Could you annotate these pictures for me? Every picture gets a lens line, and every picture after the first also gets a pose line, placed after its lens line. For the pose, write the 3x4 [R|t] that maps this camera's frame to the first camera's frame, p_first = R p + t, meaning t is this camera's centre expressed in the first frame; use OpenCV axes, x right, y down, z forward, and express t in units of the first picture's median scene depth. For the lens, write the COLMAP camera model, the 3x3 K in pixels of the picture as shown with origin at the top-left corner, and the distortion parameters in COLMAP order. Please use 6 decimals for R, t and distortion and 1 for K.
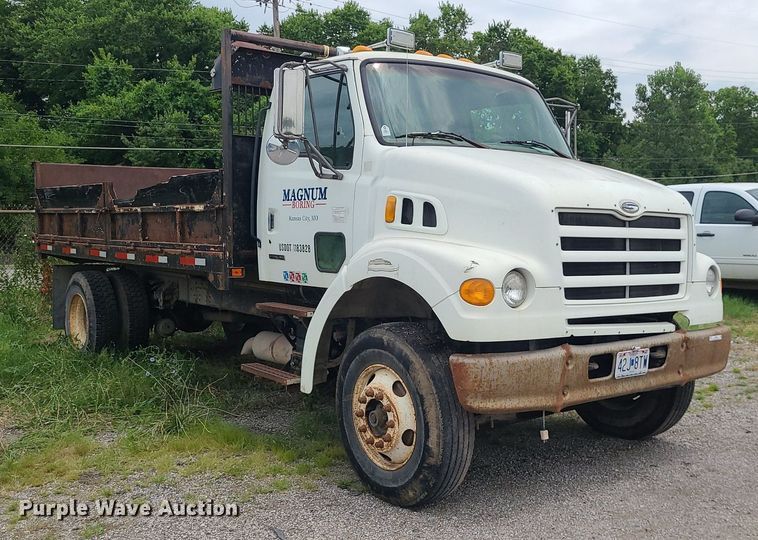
lens RADIAL K [[797.4, 0, 379.0], [0, 797.4, 270.0], [0, 0, 1]] dist [0.011868, -0.010654]
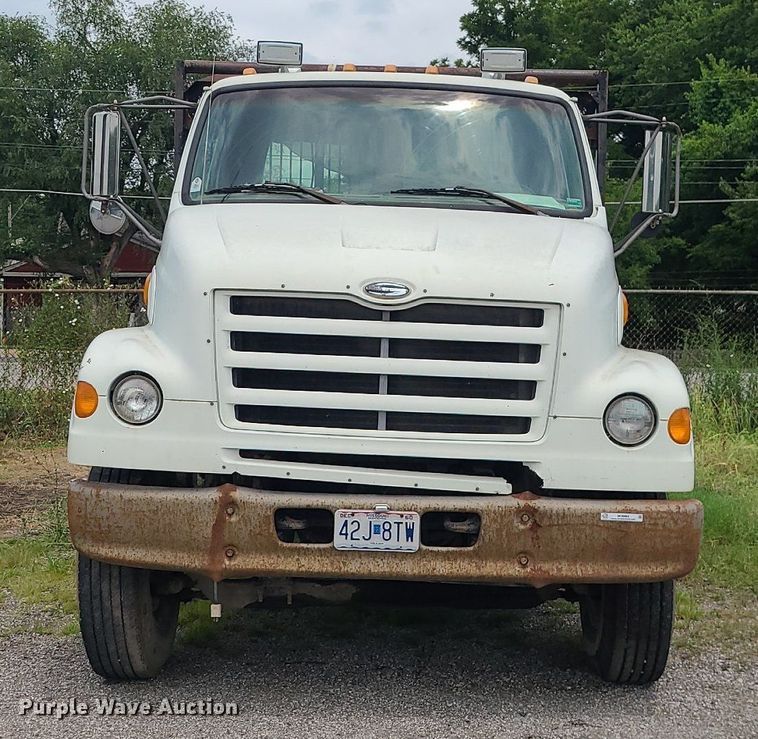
lens RADIAL K [[1207.9, 0, 379.0], [0, 1207.9, 369.5], [0, 0, 1]] dist [0.013209, 0.198061]
pose [[0.792618, 0.046636, -0.607933, 0.905582], [-0.053504, 0.998544, 0.006842, -0.020561], [0.607367, 0.027104, 0.793959, 0.218254]]
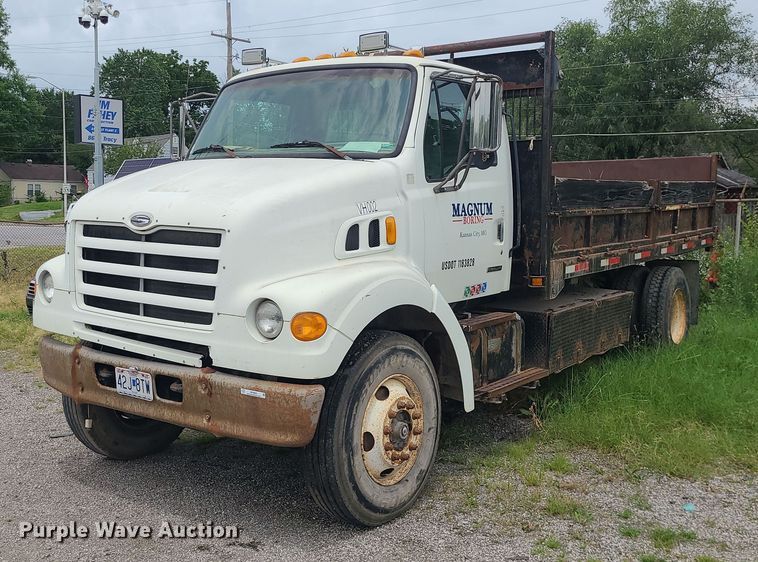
lens RADIAL K [[809.2, 0, 427.6], [0, 809.2, 261.7], [0, 0, 1]] dist [0.017959, 0.023226]
pose [[0.308711, 0.068146, -0.948711, 1.333113], [-0.056600, 0.996979, 0.053196, -0.100188], [0.949470, 0.037275, 0.311636, 1.021751]]
